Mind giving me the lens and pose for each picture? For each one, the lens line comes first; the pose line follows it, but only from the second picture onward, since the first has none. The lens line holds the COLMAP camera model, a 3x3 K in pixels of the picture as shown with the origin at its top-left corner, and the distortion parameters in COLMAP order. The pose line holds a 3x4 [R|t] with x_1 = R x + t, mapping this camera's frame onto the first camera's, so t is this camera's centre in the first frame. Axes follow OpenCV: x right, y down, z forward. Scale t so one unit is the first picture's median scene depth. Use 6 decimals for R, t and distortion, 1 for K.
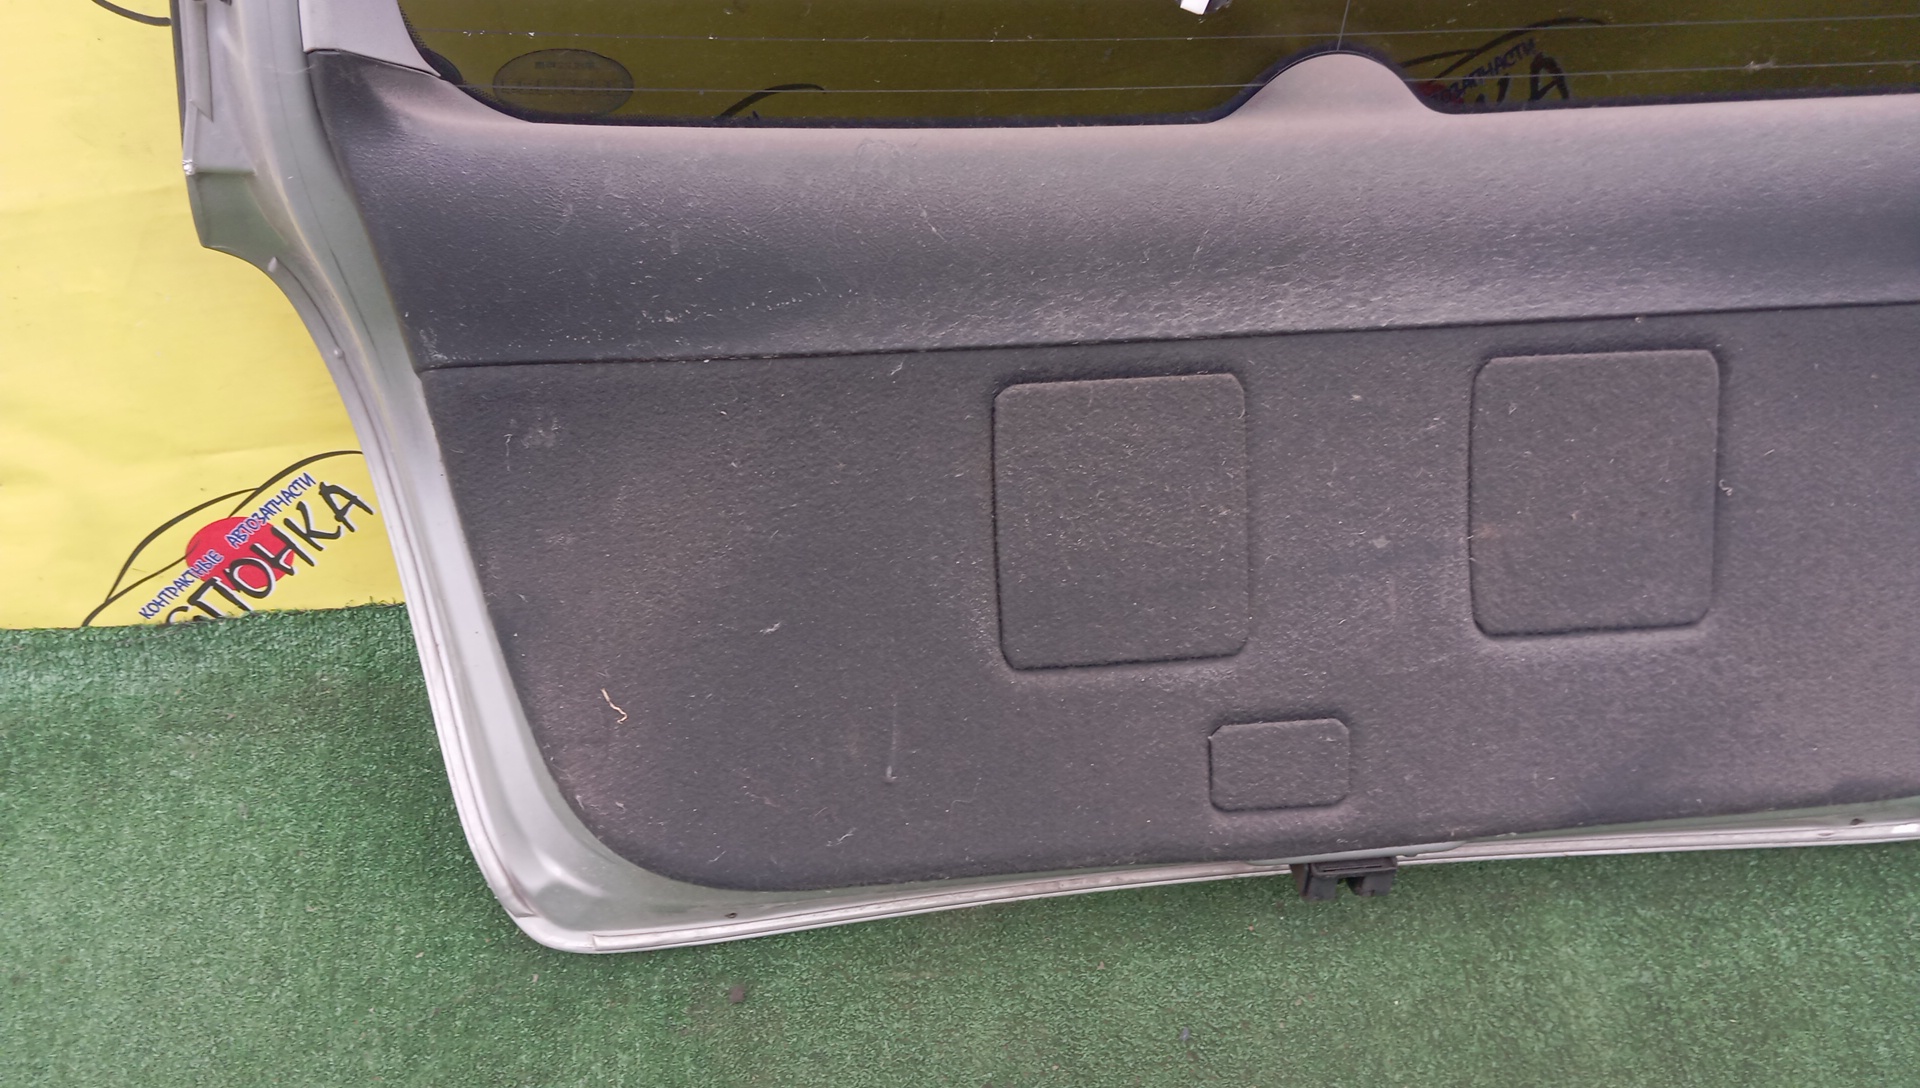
lens RADIAL K [[1564.2, 0, 958.1], [0, 1564.2, 551.3], [0, 0, 1]] dist [0.079093, -0.164820]
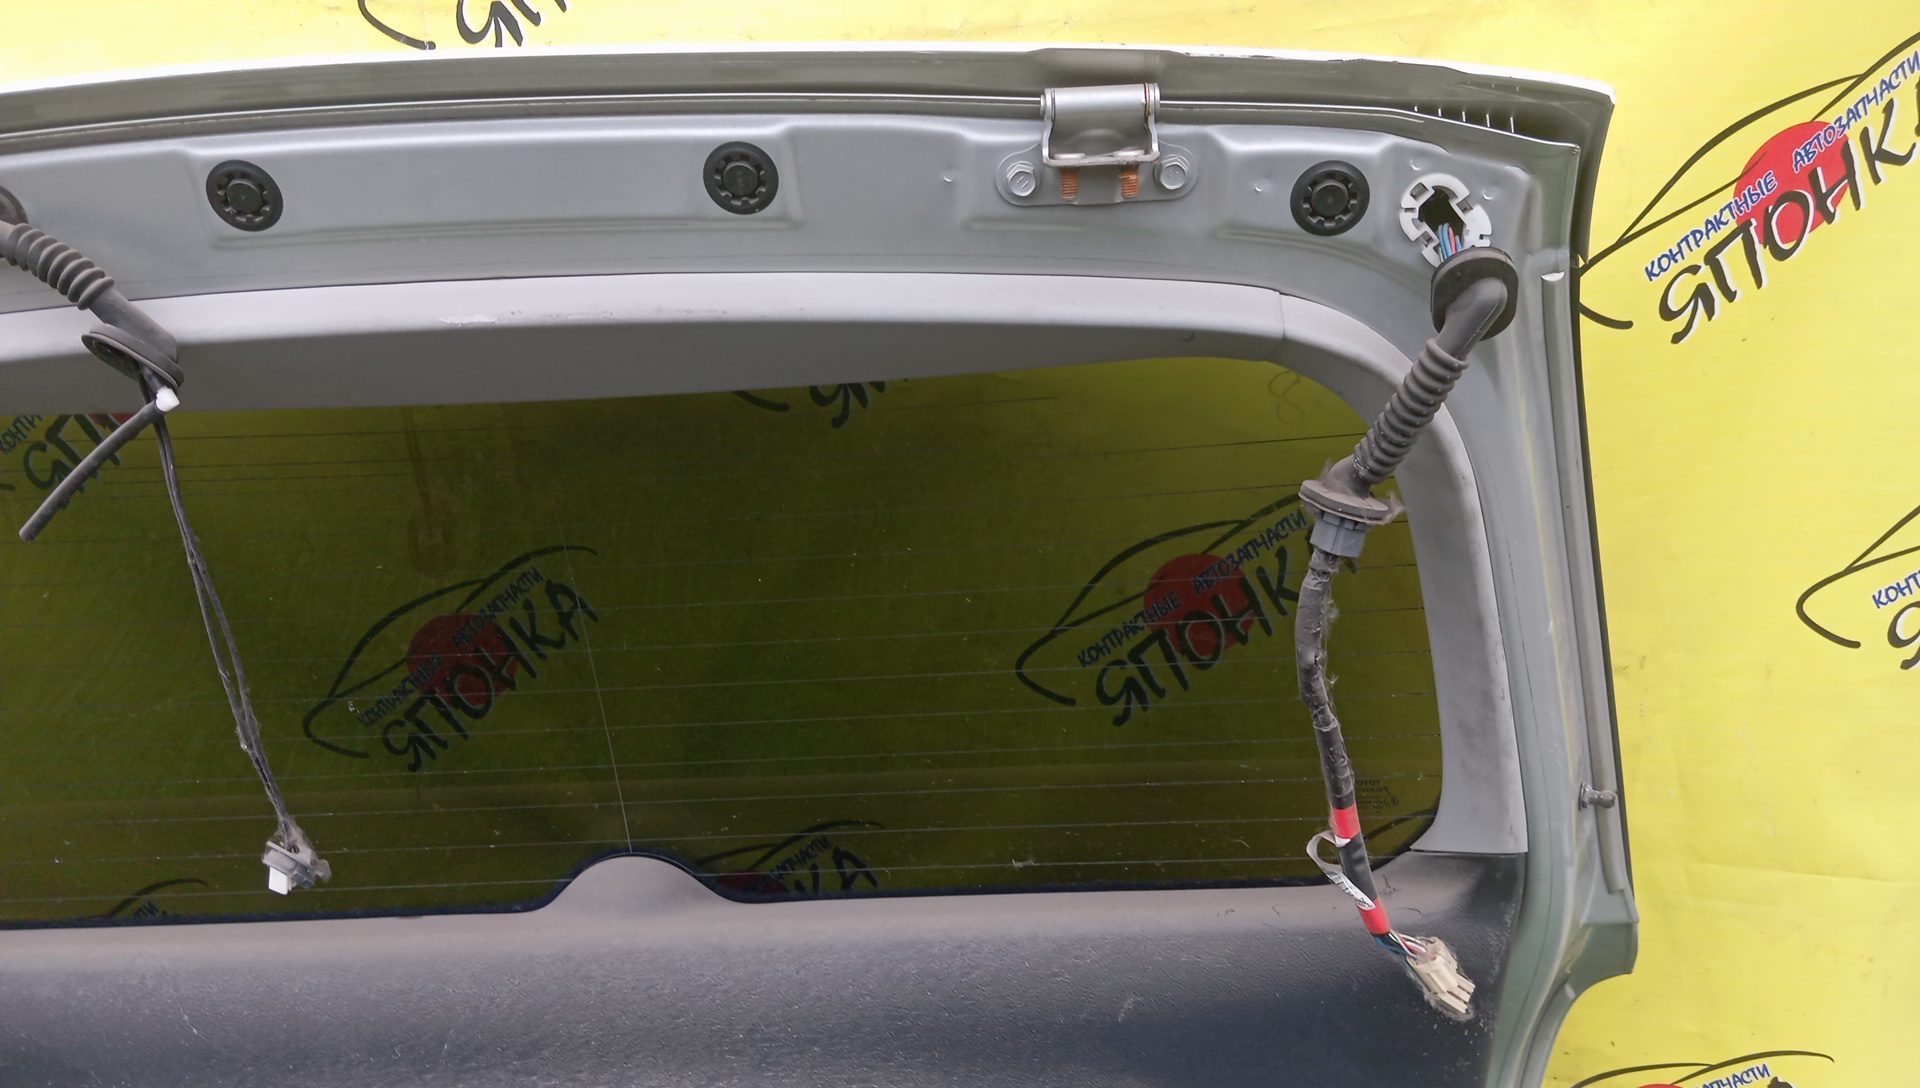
lens RADIAL K [[1564.2, 0, 964.1], [0, 1564.2, 538.9], [0, 0, 1]] dist [0.079093, -0.164820]
pose [[0.987961, -0.018563, -0.153584, 0.636852], [-0.031395, 0.948058, -0.316546, -0.175291], [0.151482, 0.317557, 0.936061, -0.094022]]
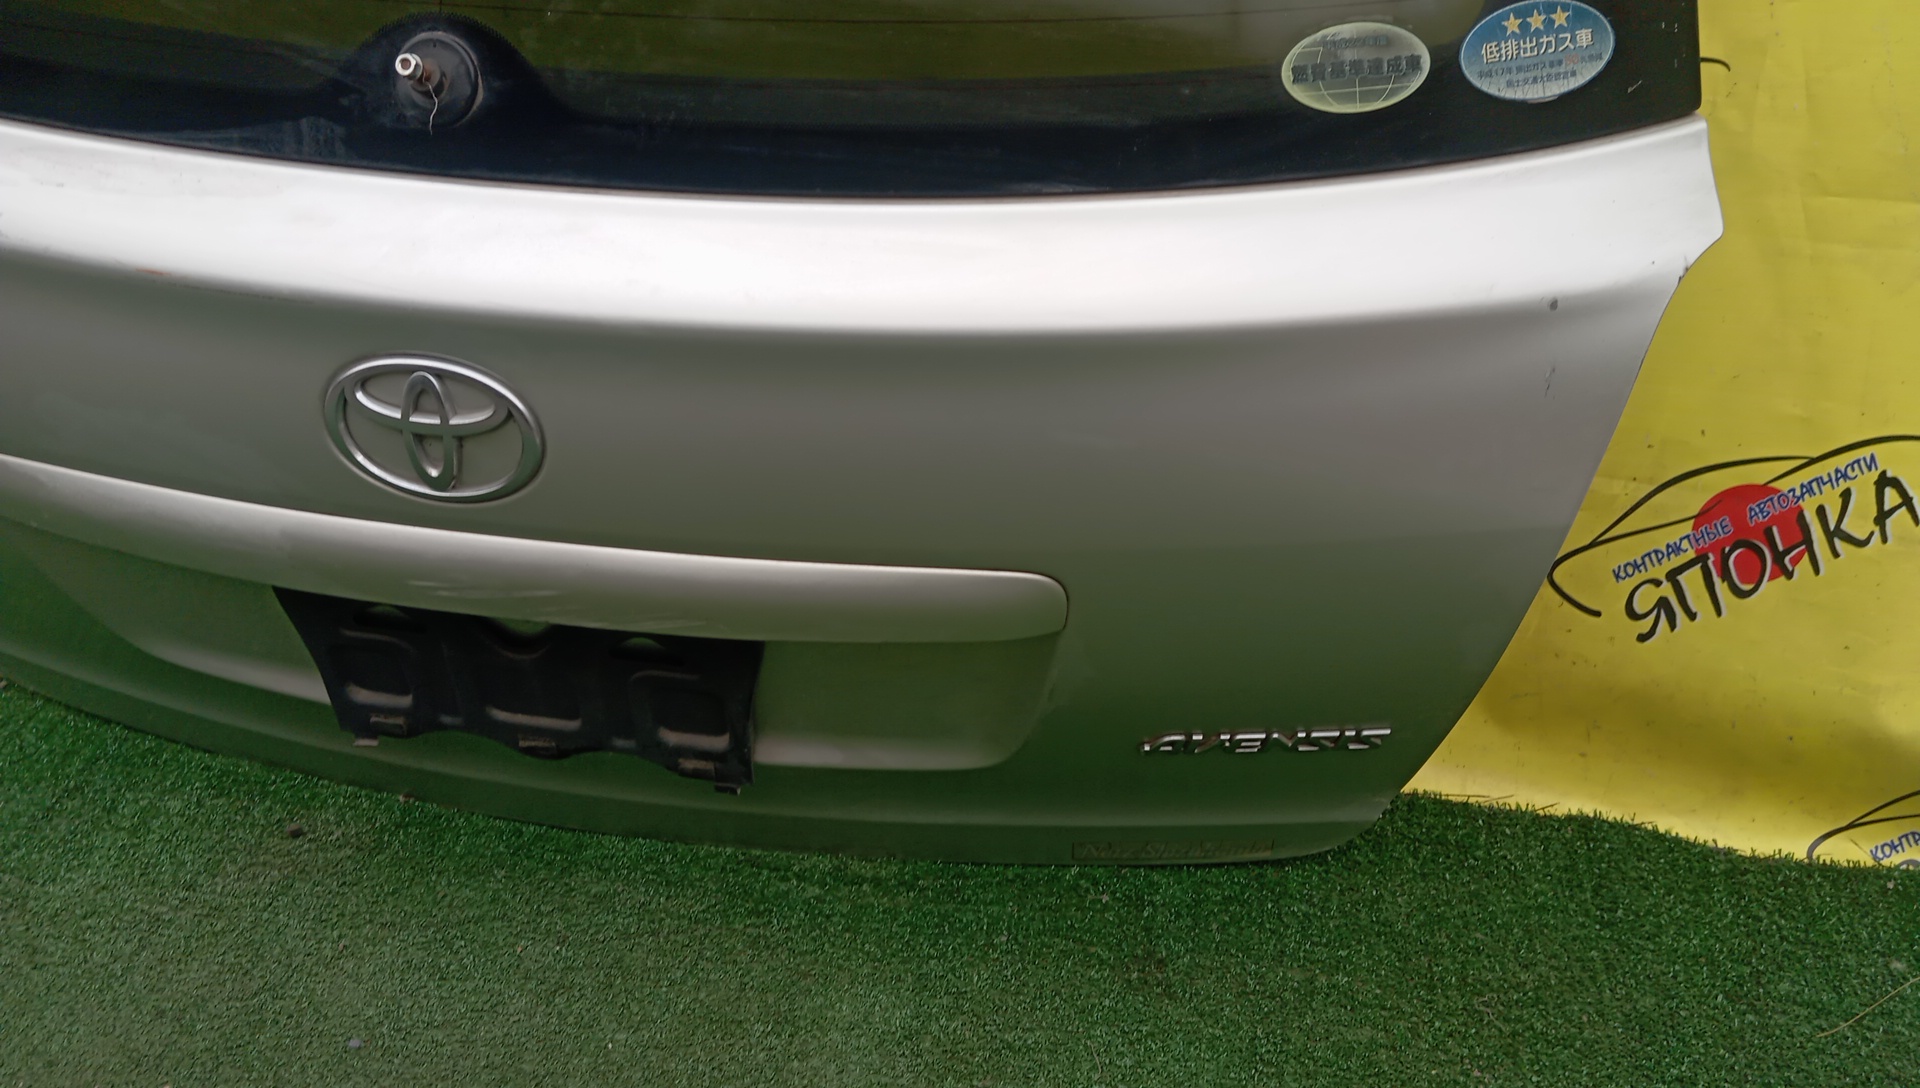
lens RADIAL K [[1564.2, 0, 965.1], [0, 1564.2, 546.2], [0, 0, 1]] dist [0.079093, -0.164820]
pose [[0.958005, 0.109064, -0.265202, 0.734102], [-0.200442, 0.916068, -0.347337, 0.328712], [0.205061, 0.385908, 0.899458, 0.142265]]
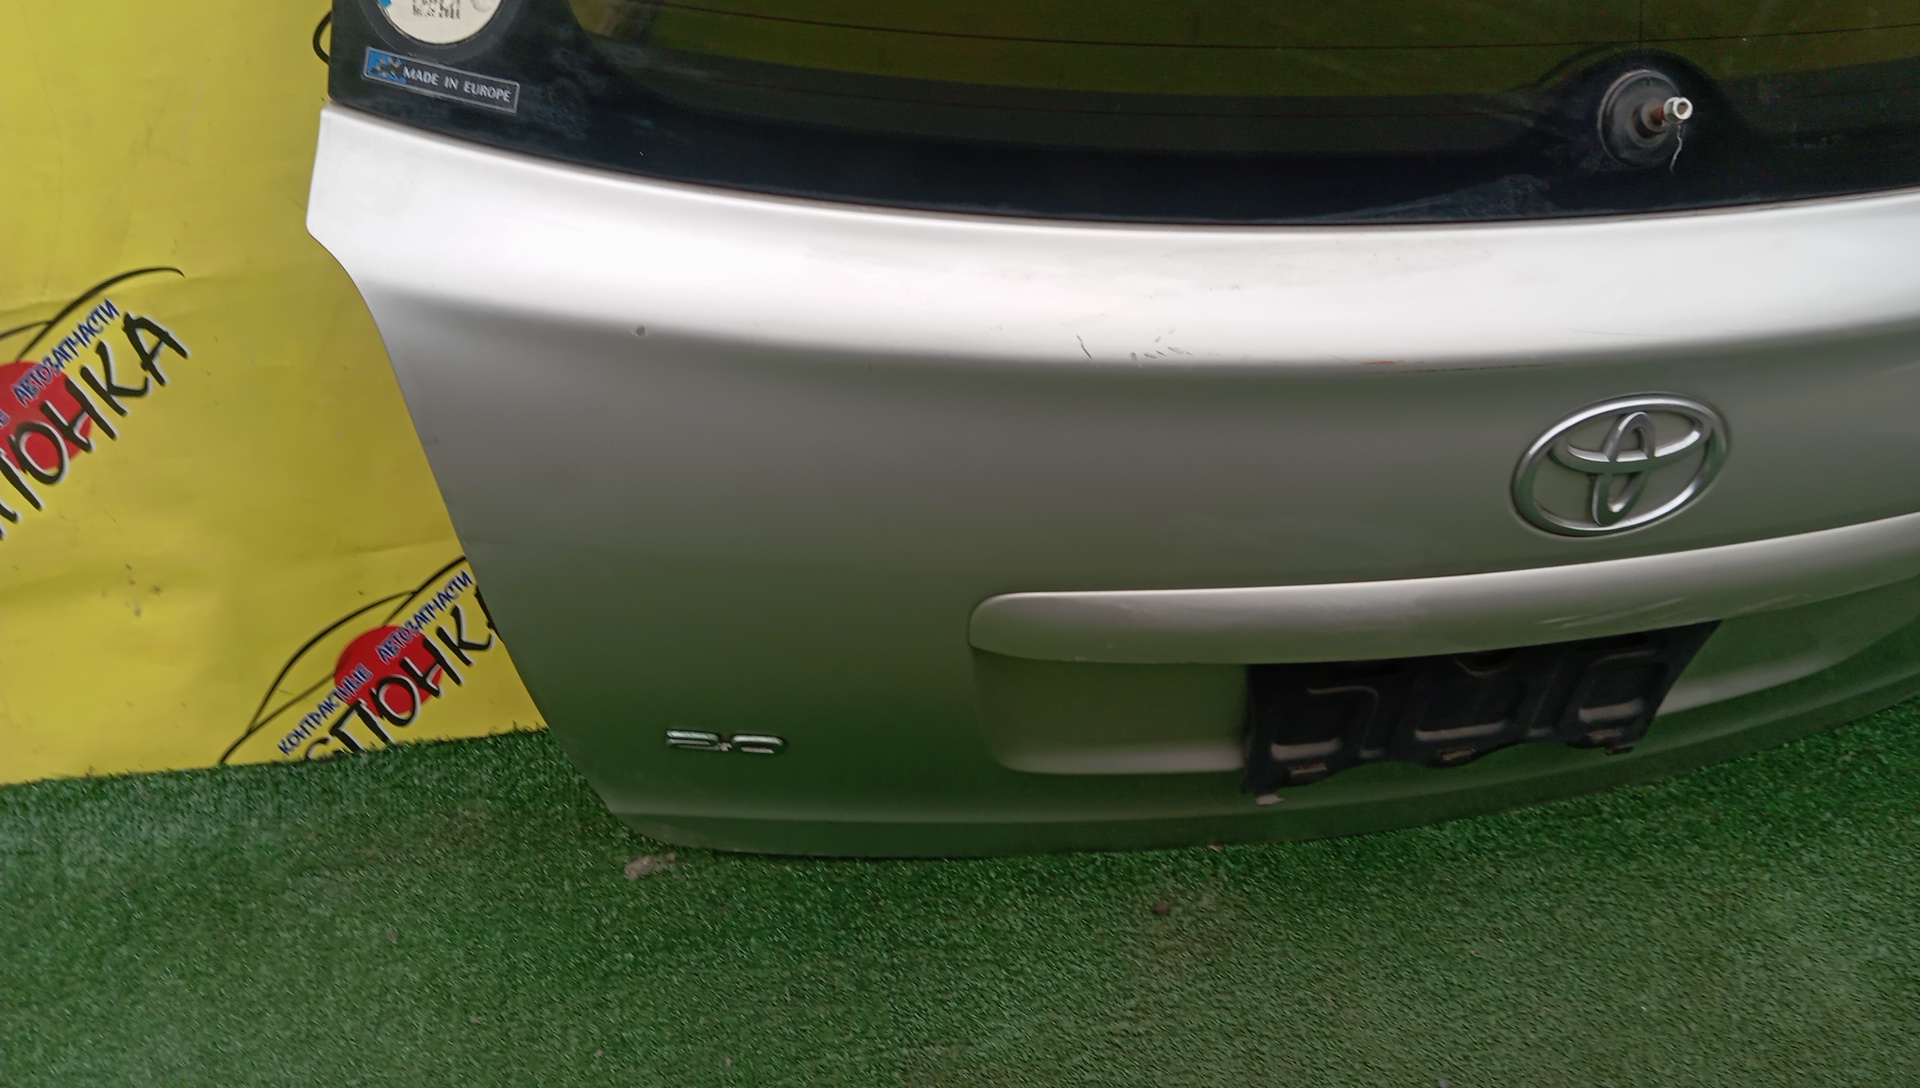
lens RADIAL K [[1564.2, 0, 958.6], [0, 1564.2, 531.2], [0, 0, 1]] dist [0.079093, -0.164820]
pose [[0.993963, -0.091833, 0.060038, -0.172326], [0.106140, 0.943410, -0.314185, 0.299015], [-0.027788, 0.318661, 0.947461, 0.035512]]
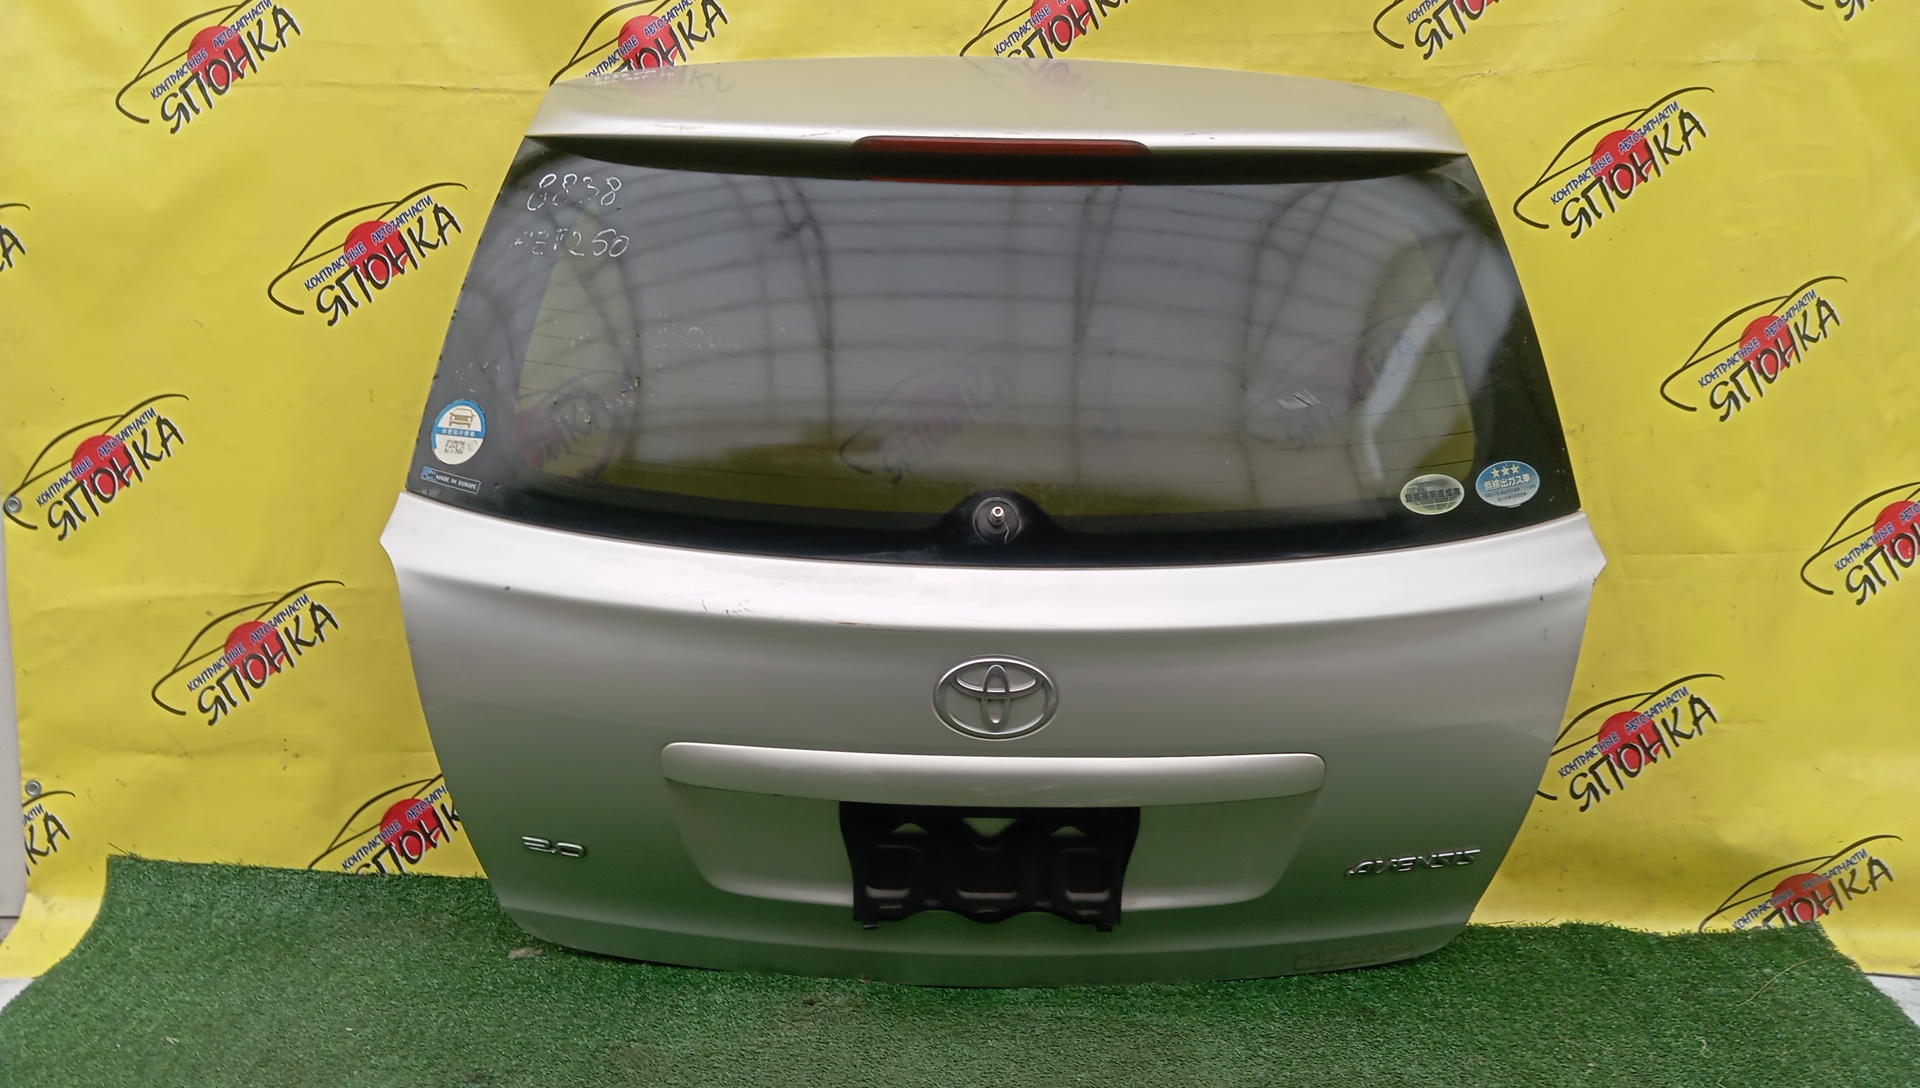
lens RADIAL K [[1564.2, 0, 950.6], [0, 1564.2, 535.9], [0, 0, 1]] dist [0.079093, -0.164820]
pose [[0.992827, -0.025178, -0.116881, 0.373531], [-0.055983, 0.765894, -0.640525, 0.923529], [0.105646, 0.642474, 0.758990, -0.488047]]
